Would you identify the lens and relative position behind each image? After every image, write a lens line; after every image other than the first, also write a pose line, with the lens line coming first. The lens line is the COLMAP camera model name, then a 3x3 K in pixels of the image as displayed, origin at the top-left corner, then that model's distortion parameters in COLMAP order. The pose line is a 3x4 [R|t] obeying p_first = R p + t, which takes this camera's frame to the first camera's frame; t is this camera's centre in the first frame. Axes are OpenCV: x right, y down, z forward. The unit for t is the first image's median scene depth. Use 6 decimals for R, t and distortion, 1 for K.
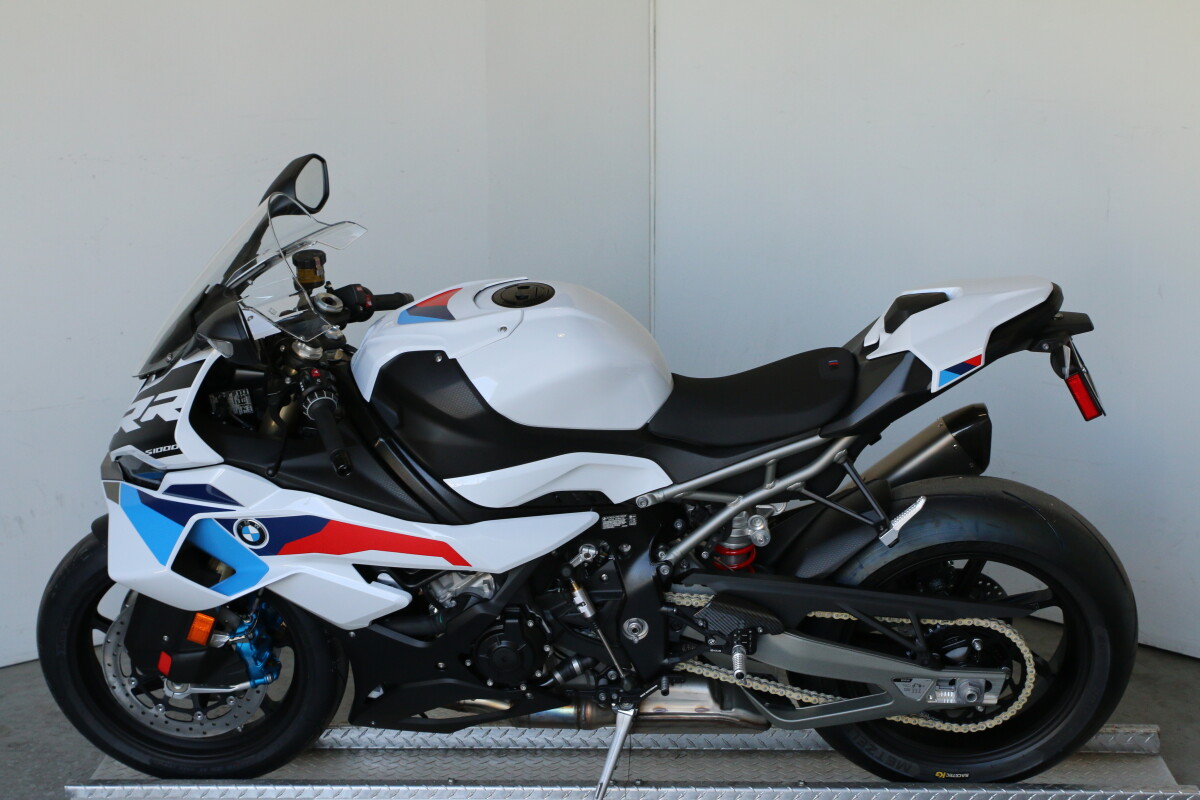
lens RADIAL K [[2059.1, 0, 600.0], [0, 2059.1, 400.0], [0, 0, 1]] dist [-0.021296, 0.072722]
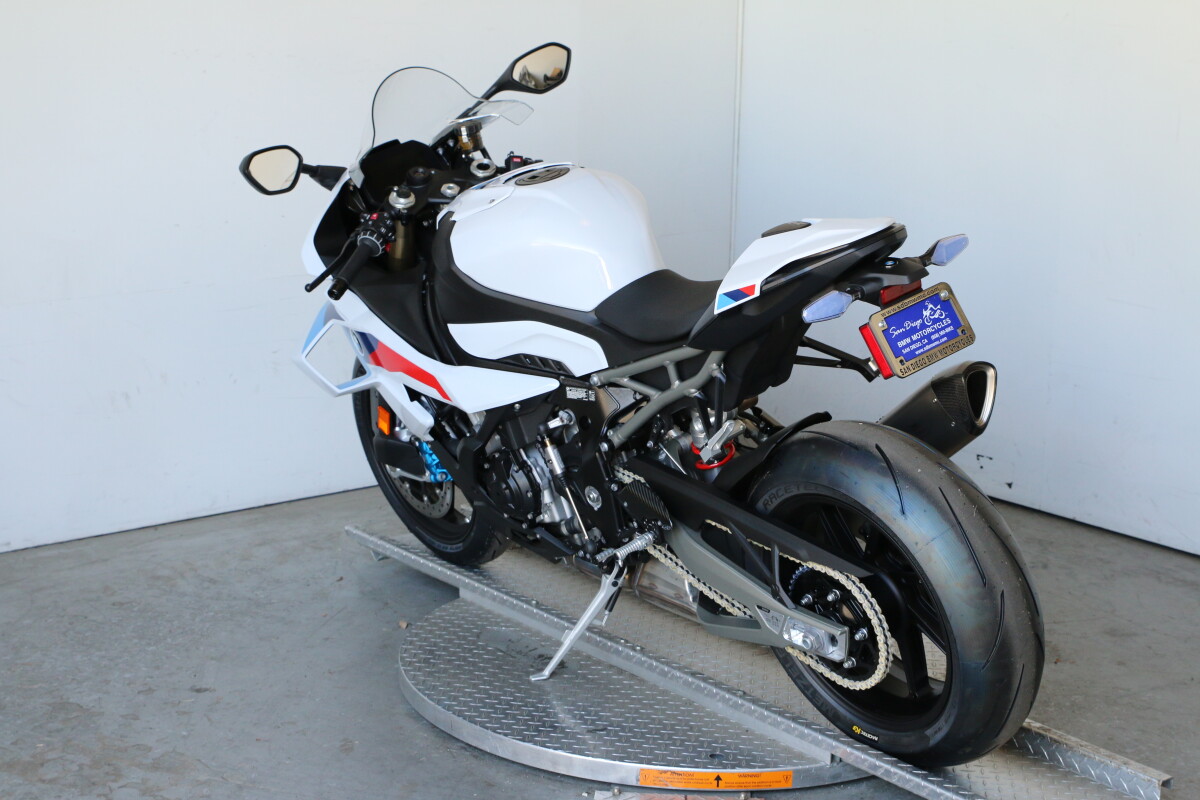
lens RADIAL K [[2059.1, 0, 600.0], [0, 2059.1, 400.0], [0, 0, 1]] dist [-0.021296, 0.072722]
pose [[0.656073, 0.193498, -0.729470, 0.817729], [-0.160629, 0.980228, 0.115547, -0.065992], [0.737405, 0.041366, 0.674183, 0.275029]]
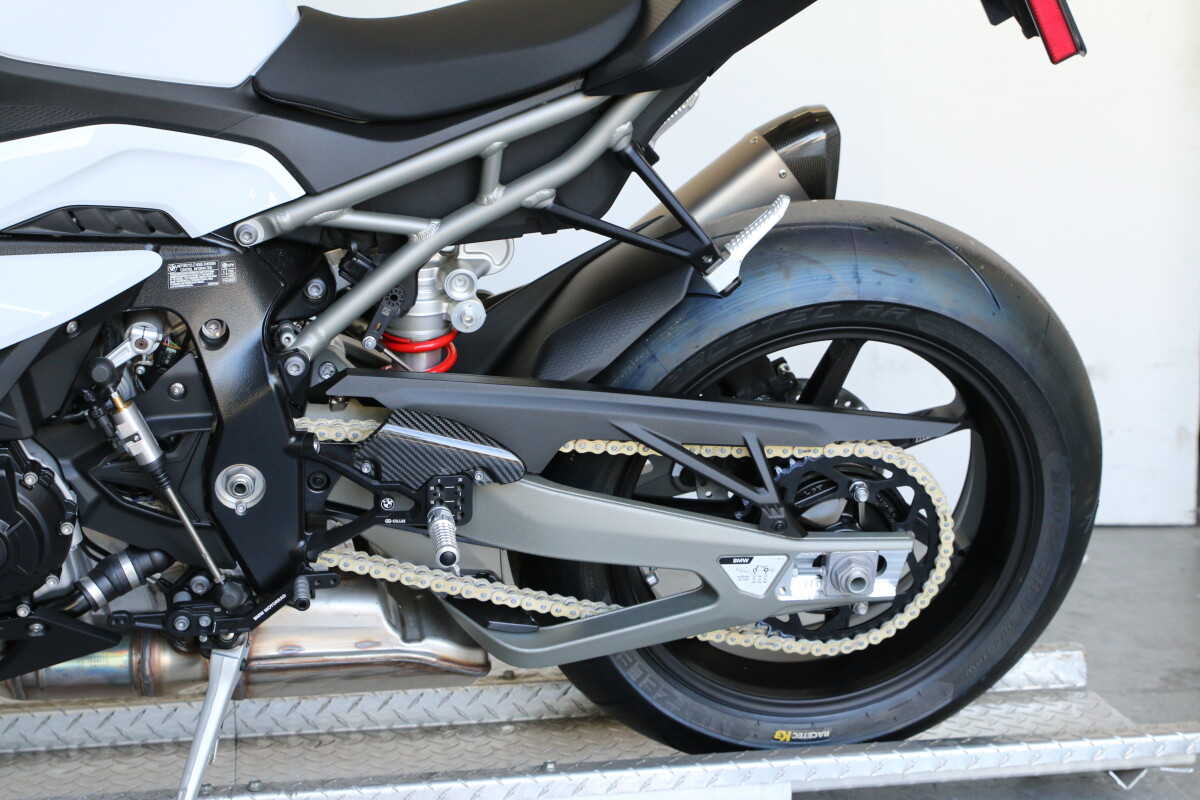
lens RADIAL K [[2014.3, 0, 600.0], [0, 2014.3, 400.0], [0, 0, 1]] dist [-0.048574, 0.210529]
pose [[0.977783, -0.032079, 0.207149, 0.001339], [0.037978, 0.998977, -0.024562, 0.107549], [-0.206149, 0.031883, 0.978001, 0.490092]]
